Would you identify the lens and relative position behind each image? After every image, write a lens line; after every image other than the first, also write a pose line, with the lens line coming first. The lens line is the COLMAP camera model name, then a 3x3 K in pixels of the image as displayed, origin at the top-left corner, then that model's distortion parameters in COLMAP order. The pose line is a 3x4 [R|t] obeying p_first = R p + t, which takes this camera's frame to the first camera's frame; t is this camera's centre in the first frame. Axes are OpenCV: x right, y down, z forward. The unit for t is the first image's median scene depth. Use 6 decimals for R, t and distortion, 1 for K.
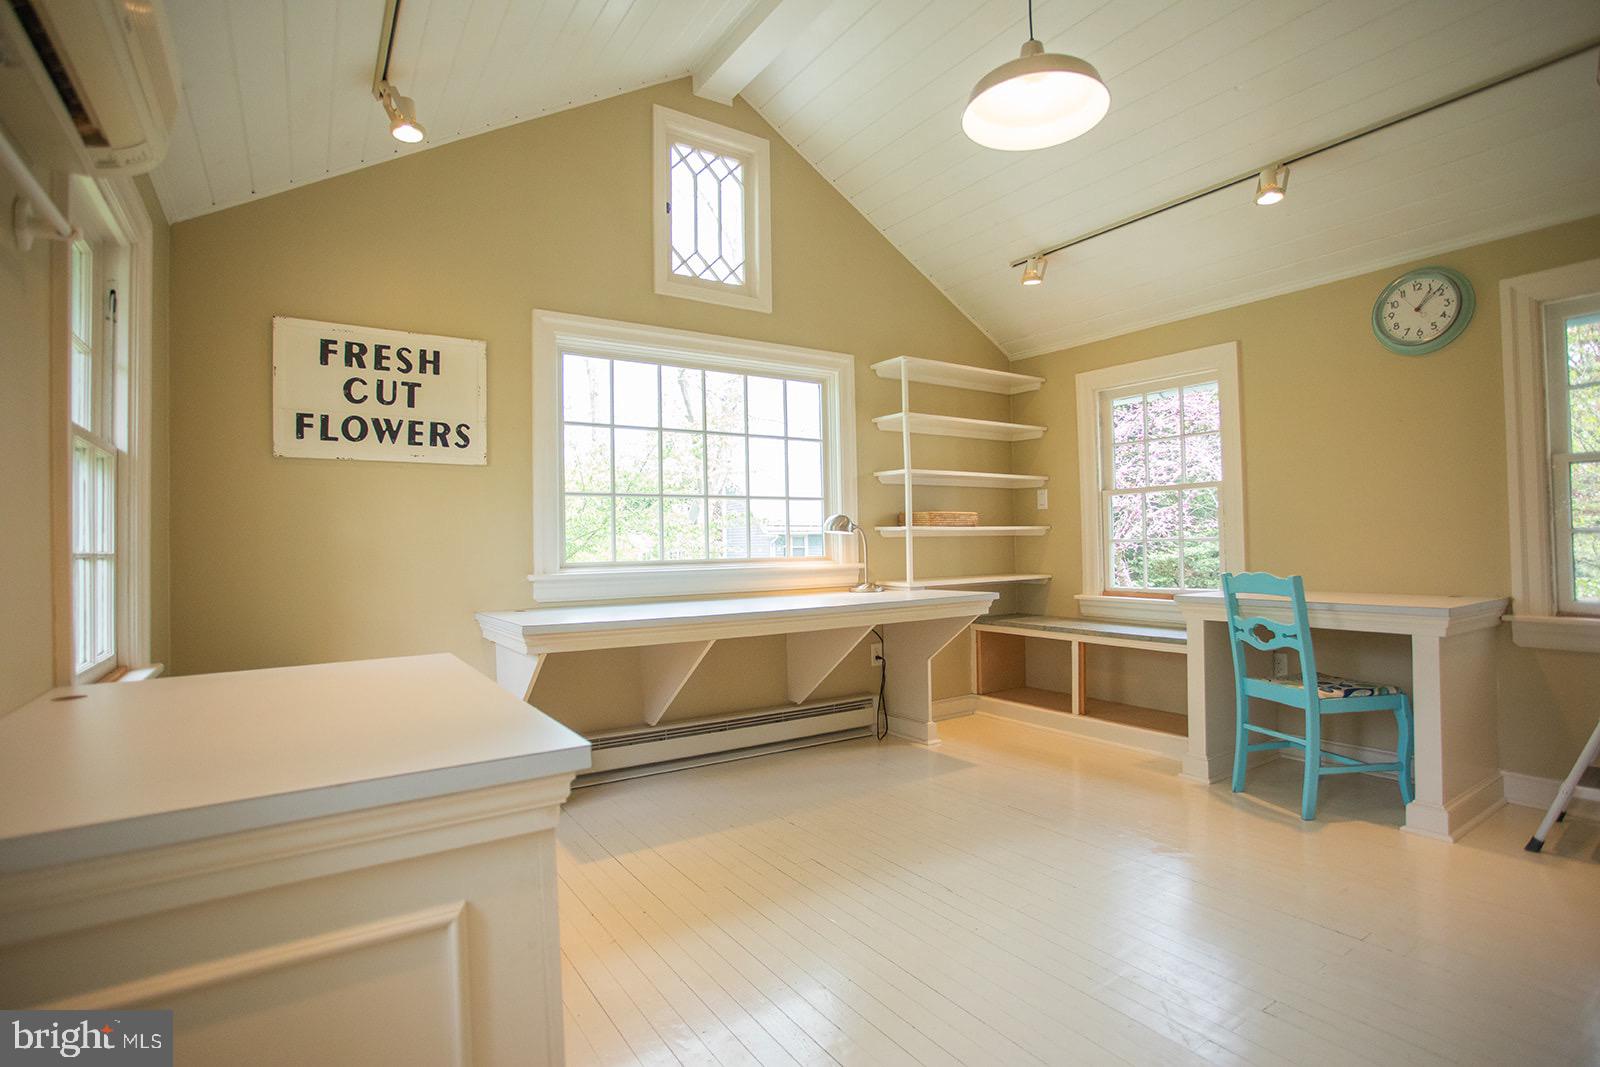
lens RADIAL K [[770.7, 0, 801.1], [0, 770.7, 526.5], [0, 0, 1]] dist [-0.002163, -0.000130]
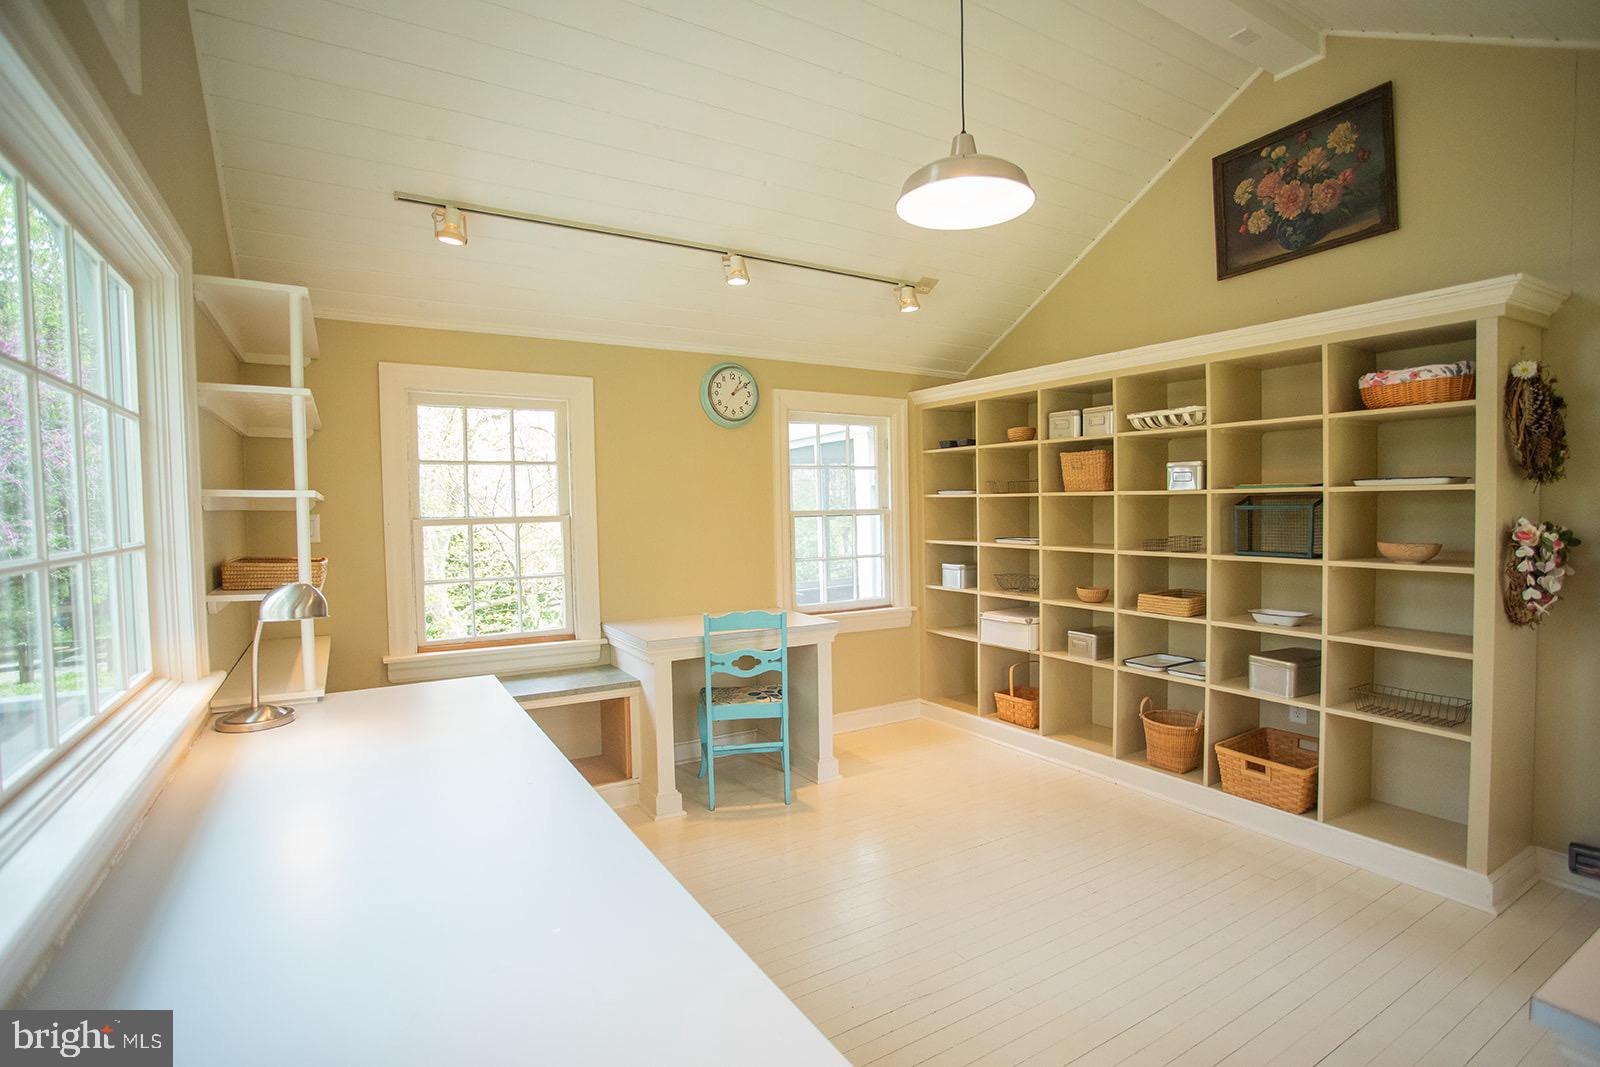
lens RADIAL K [[802.9, 0, 801.9], [0, 802.9, 538.9], [0, 0, 1]] dist [-0.001695, -0.000046]
pose [[0.074094, -0.029661, 0.996810, -0.562794], [-0.010425, 0.999480, 0.030516, -0.080439], [-0.997197, -0.012653, 0.073747, 0.791125]]
